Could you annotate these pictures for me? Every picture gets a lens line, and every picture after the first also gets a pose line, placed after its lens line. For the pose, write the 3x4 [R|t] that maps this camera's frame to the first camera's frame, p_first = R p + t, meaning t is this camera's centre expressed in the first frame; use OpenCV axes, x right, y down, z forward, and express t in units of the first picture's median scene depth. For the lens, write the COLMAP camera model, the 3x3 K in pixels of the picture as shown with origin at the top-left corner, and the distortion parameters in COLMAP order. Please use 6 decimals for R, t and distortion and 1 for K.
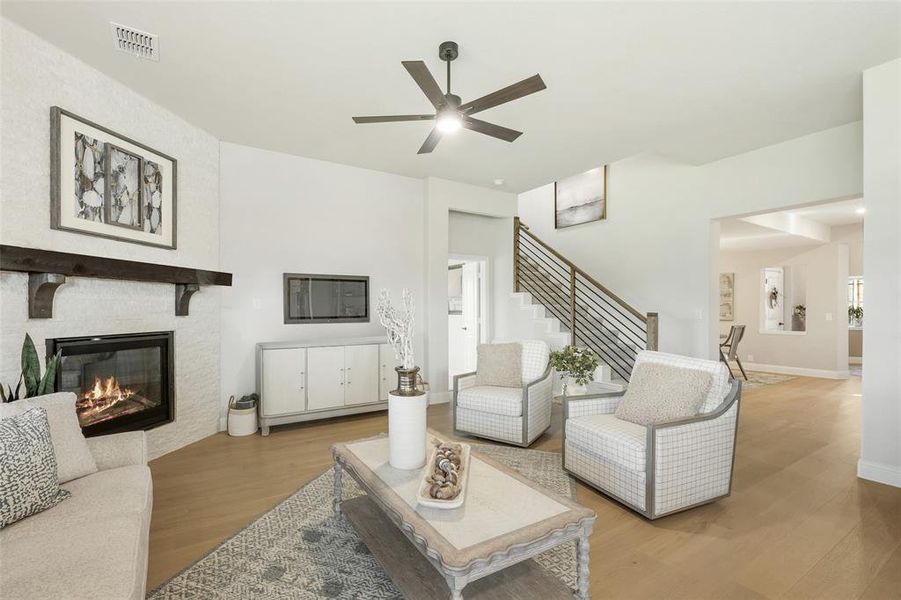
lens RADIAL K [[370.8, 0, 443.0], [0, 370.8, 302.5], [0, 0, 1]] dist [0.001029, 0.000179]
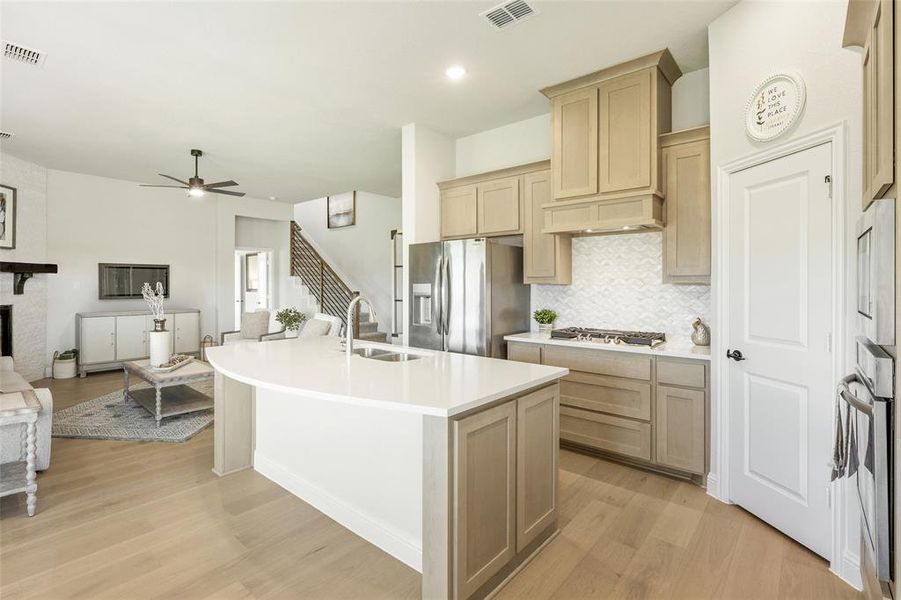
lens RADIAL K [[484.2, 0, 450.3], [0, 484.2, 273.6], [0, 0, 1]] dist [0.000604, 0.000193]
pose [[0.978486, 0.006349, 0.206214, 0.519548], [-0.006624, 0.999978, 0.000645, -0.054155], [-0.206205, -0.001997, 0.978507, -1.121218]]
